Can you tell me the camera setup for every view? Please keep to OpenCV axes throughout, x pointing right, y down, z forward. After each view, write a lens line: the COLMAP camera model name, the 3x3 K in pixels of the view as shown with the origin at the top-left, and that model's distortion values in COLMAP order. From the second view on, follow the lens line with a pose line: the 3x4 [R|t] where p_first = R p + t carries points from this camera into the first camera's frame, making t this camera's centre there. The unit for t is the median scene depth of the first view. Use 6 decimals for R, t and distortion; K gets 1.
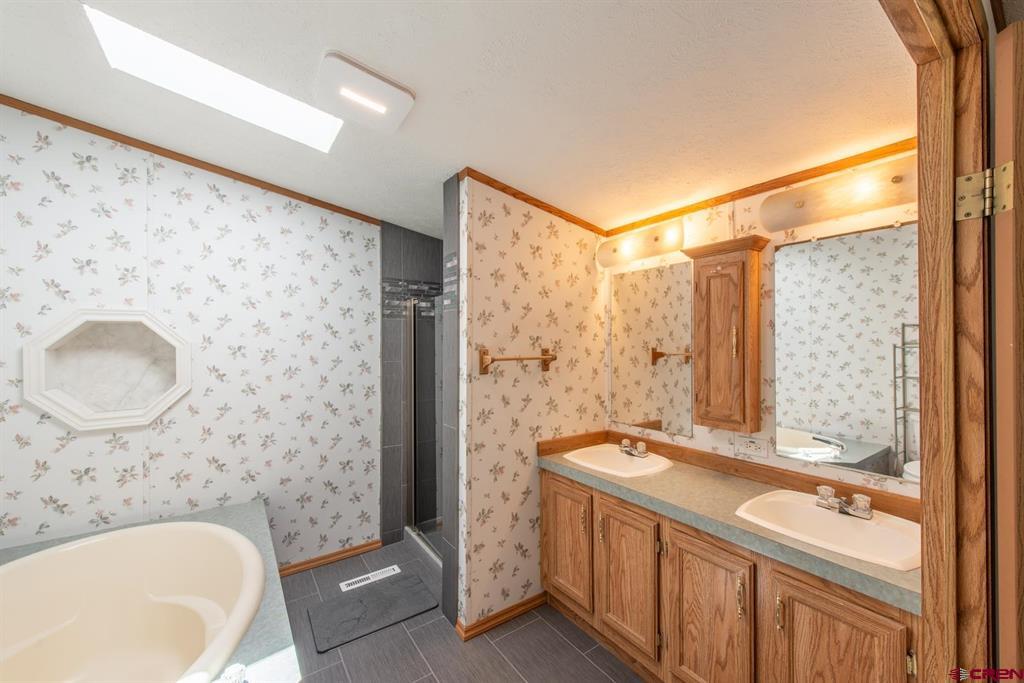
lens RADIAL K [[400.4, 0, 508.8], [0, 400.4, 341.0], [0, 0, 1]] dist [0.012566, -0.003566]
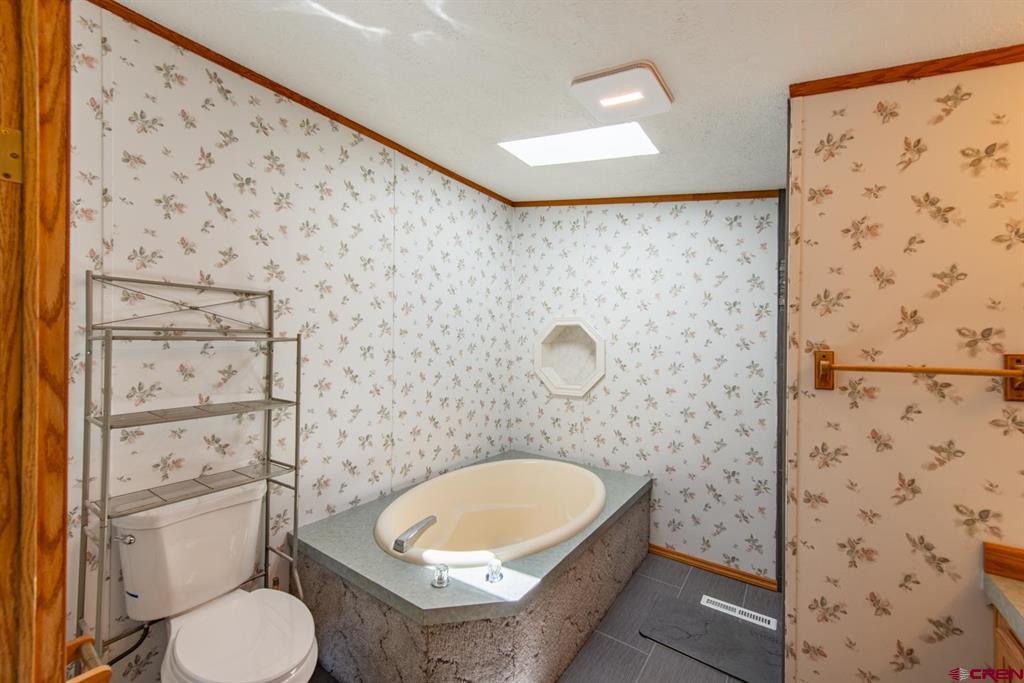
lens RADIAL K [[400.4, 0, 512.5], [0, 400.4, 340.7], [0, 0, 1]] dist [0.012566, -0.003566]
pose [[0.332264, 0.006519, -0.943164, 0.351265], [-0.003961, 0.999977, 0.005516, 0.002652], [0.943178, 0.001903, 0.332282, 0.286295]]
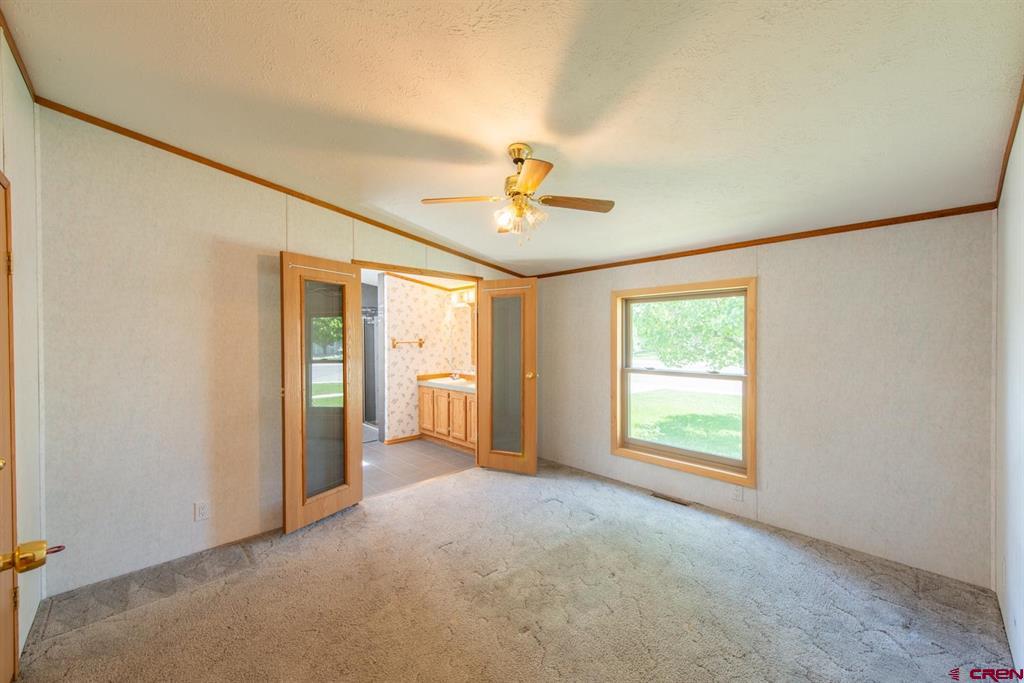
lens RADIAL K [[400.4, 0, 512.1], [0, 400.4, 341.5], [0, 0, 1]] dist [0.012566, -0.003566]
pose [[0.988068, -0.005259, 0.153930, 0.278553], [0.002829, 0.999868, 0.016000, -0.001756], [-0.153993, -0.015374, 0.987952, -1.615881]]
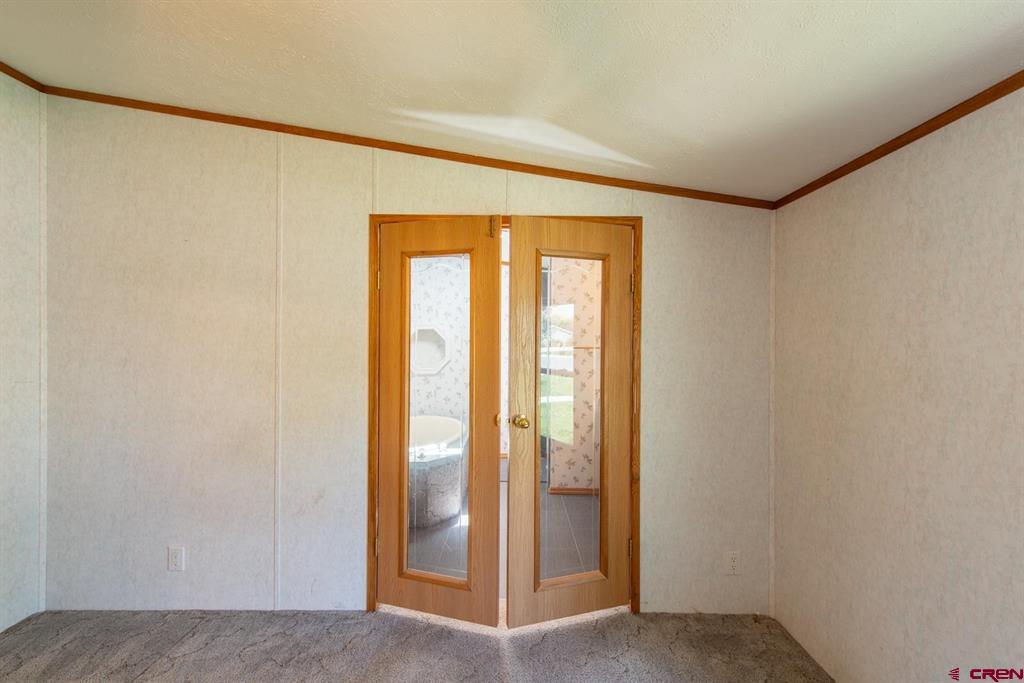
lens RADIAL K [[400.4, 0, 515.2], [0, 400.4, 341.2], [0, 0, 1]] dist [0.012566, -0.003566]
pose [[0.819037, 0.007879, -0.573686, 0.750417], [-0.003288, 0.999954, 0.009039, -0.000874], [0.573731, -0.005517, 0.819025, -0.581086]]
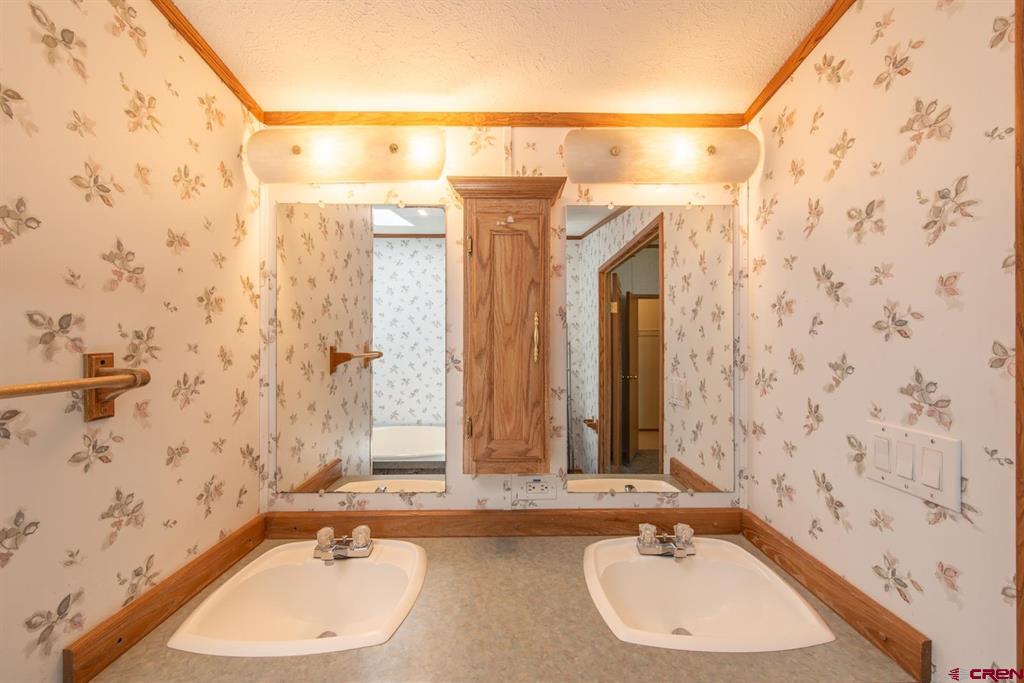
lens RADIAL K [[400.4, 0, 516.0], [0, 400.4, 340.8], [0, 0, 1]] dist [0.012566, -0.003566]
pose [[0.560977, 0.000191, 0.827831, 0.007141], [-0.007000, 0.999965, 0.004513, 0.004742], [-0.827802, -0.008327, 0.560959, 0.532607]]
